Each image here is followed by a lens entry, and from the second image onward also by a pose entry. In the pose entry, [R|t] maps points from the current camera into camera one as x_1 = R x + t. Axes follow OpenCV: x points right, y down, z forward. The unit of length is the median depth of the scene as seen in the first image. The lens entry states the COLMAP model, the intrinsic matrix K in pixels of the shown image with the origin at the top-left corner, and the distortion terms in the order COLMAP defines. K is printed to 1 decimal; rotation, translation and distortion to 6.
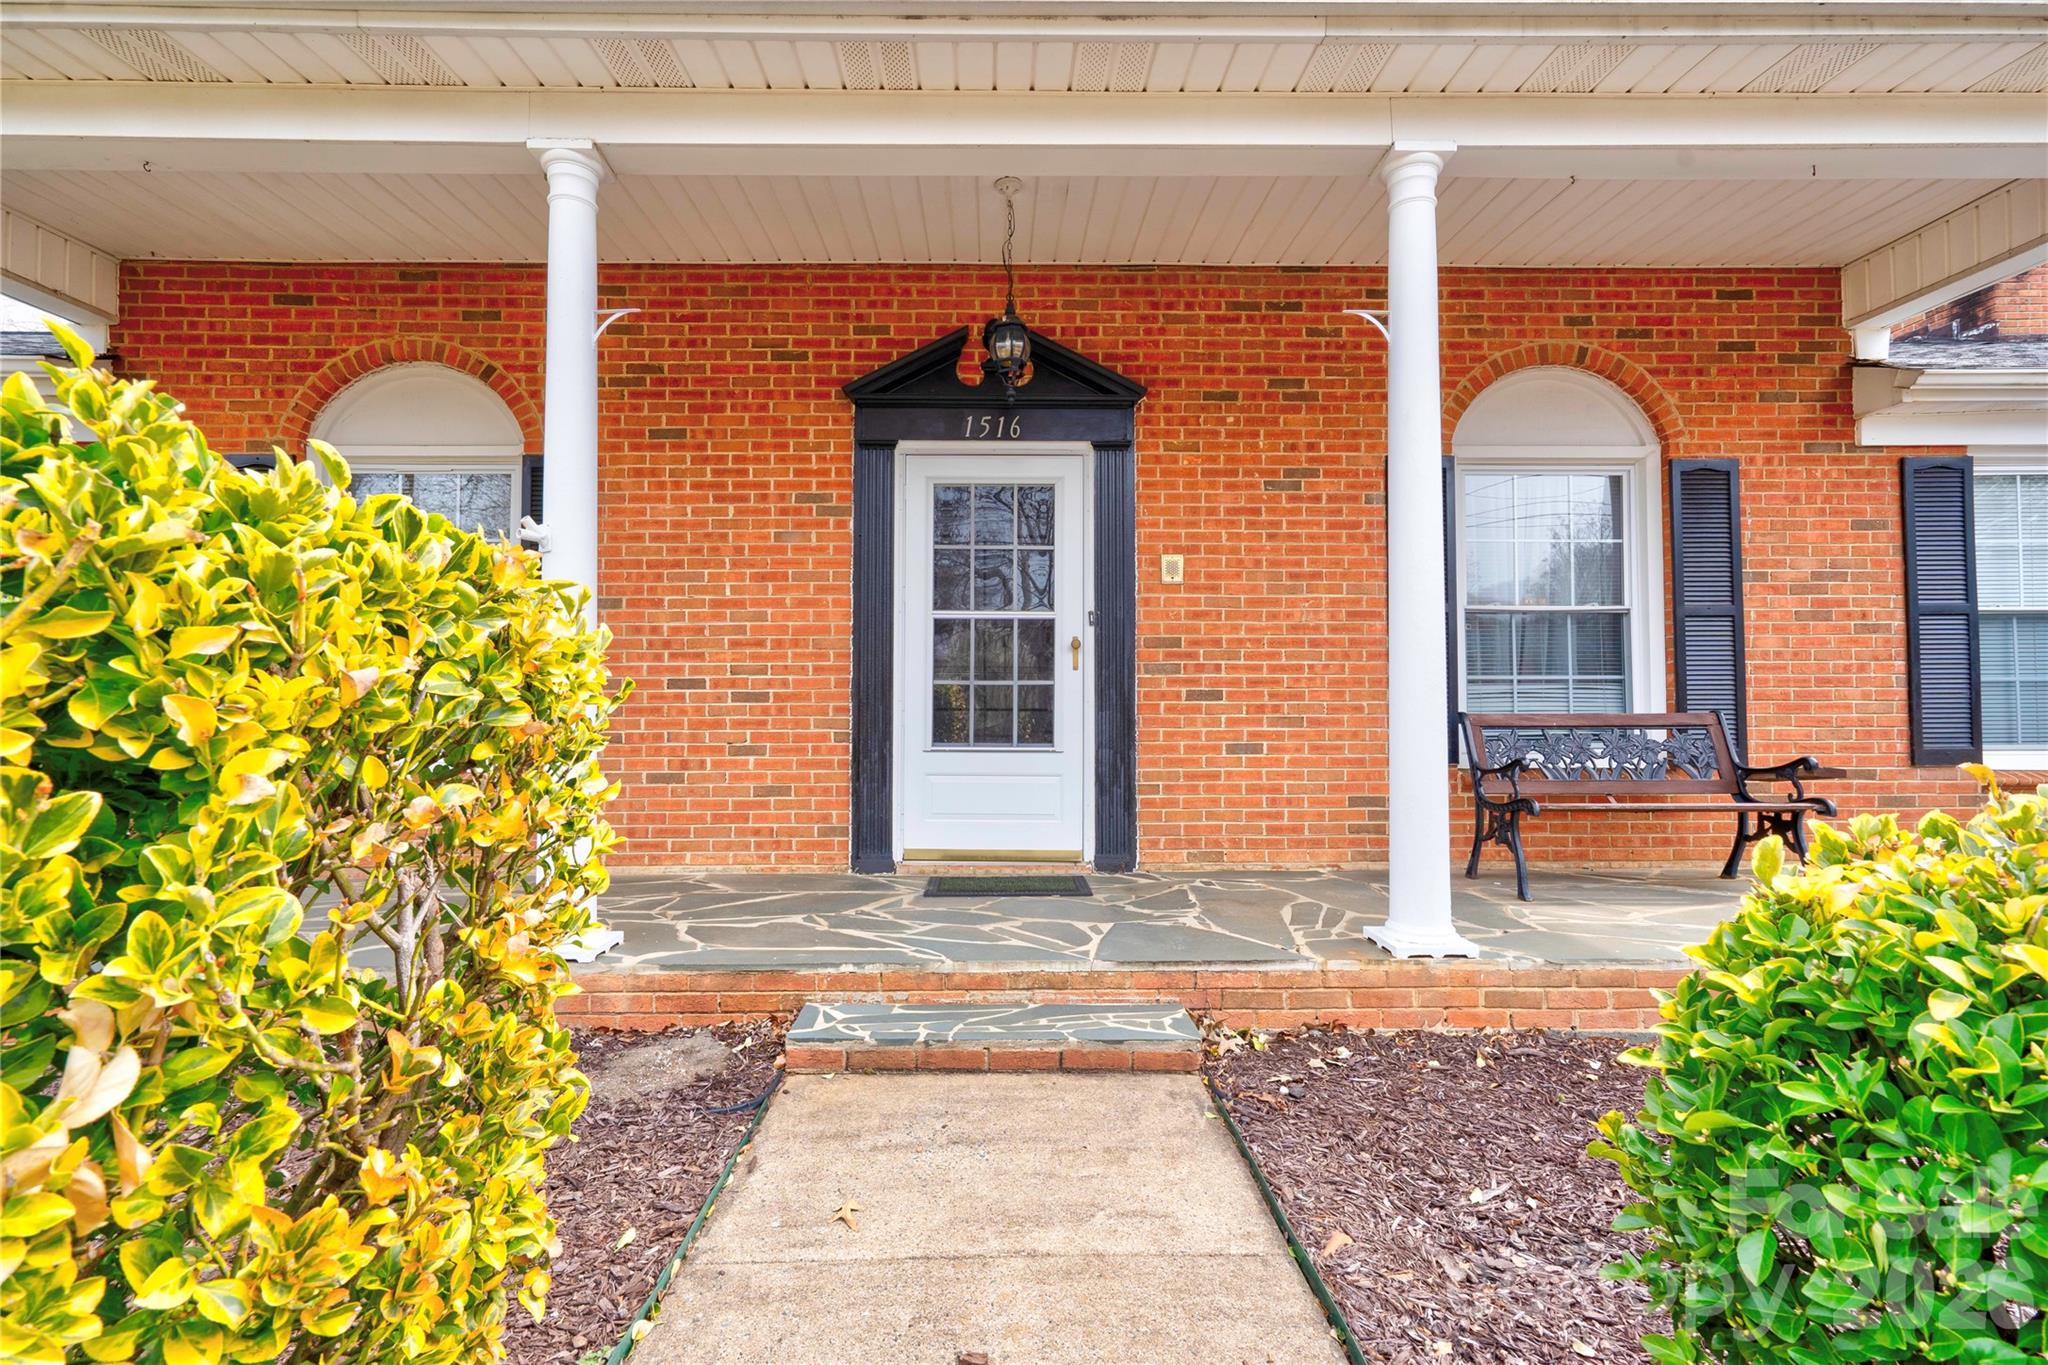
lens RADIAL K [[932.2, 0, 1009.9], [0, 932.2, 679.5], [0, 0, 1]] dist [-0.014626, 0.017337]
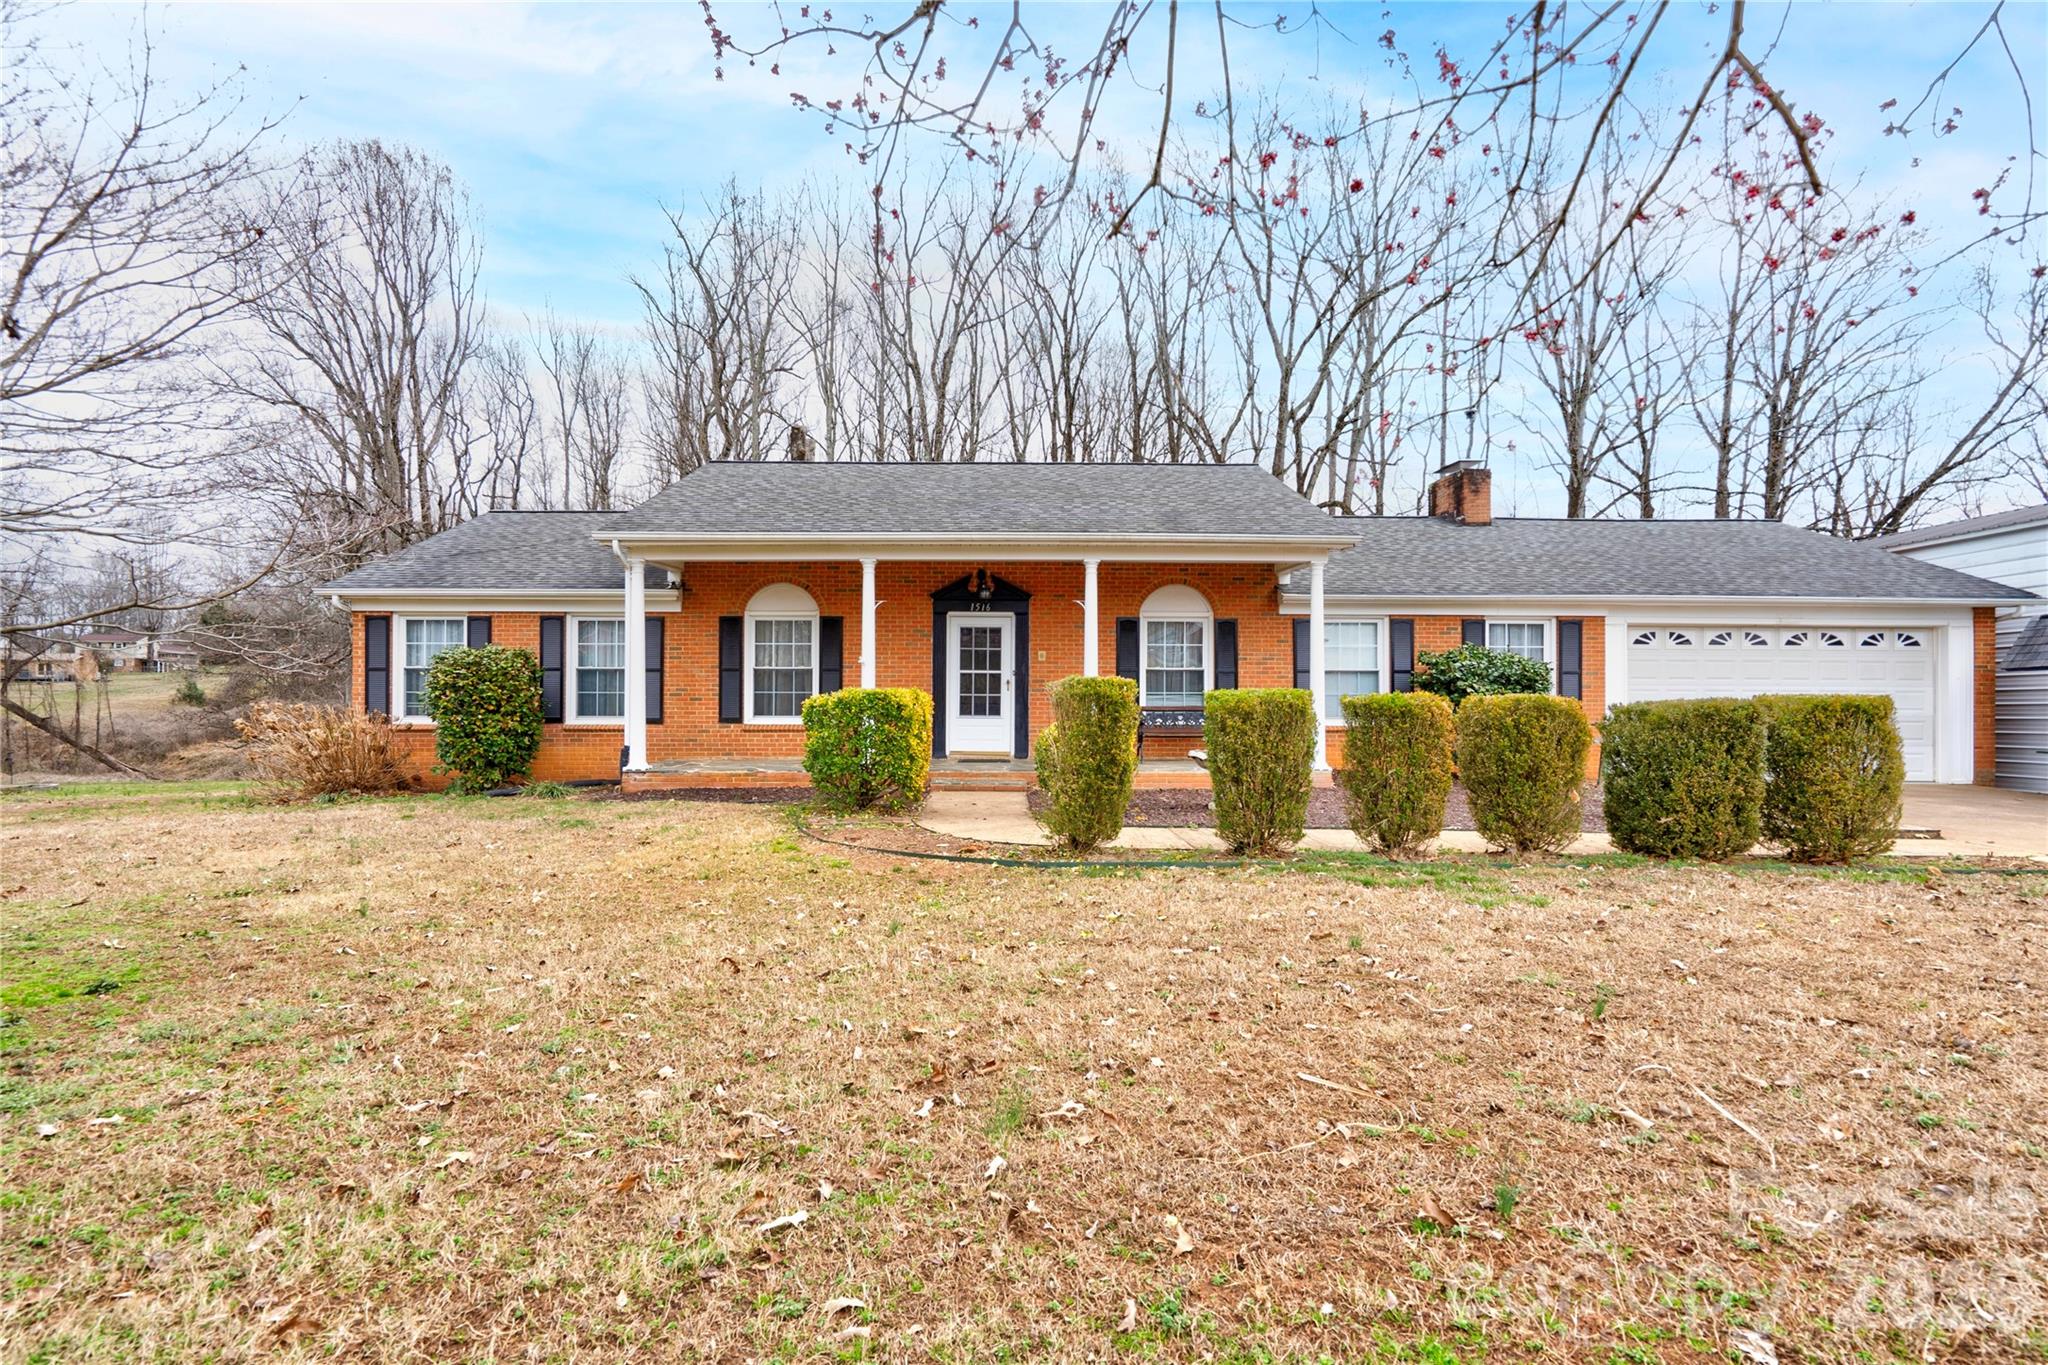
lens RADIAL K [[932.2, 0, 1009.9], [0, 932.2, 679.5], [0, 0, 1]] dist [-0.014626, 0.017337]
pose [[0.999875, 0.003088, 0.015521, 0.029083], [-0.003008, 0.999982, -0.005195, -0.028314], [-0.015537, 0.005148, 0.999866, -1.925332]]
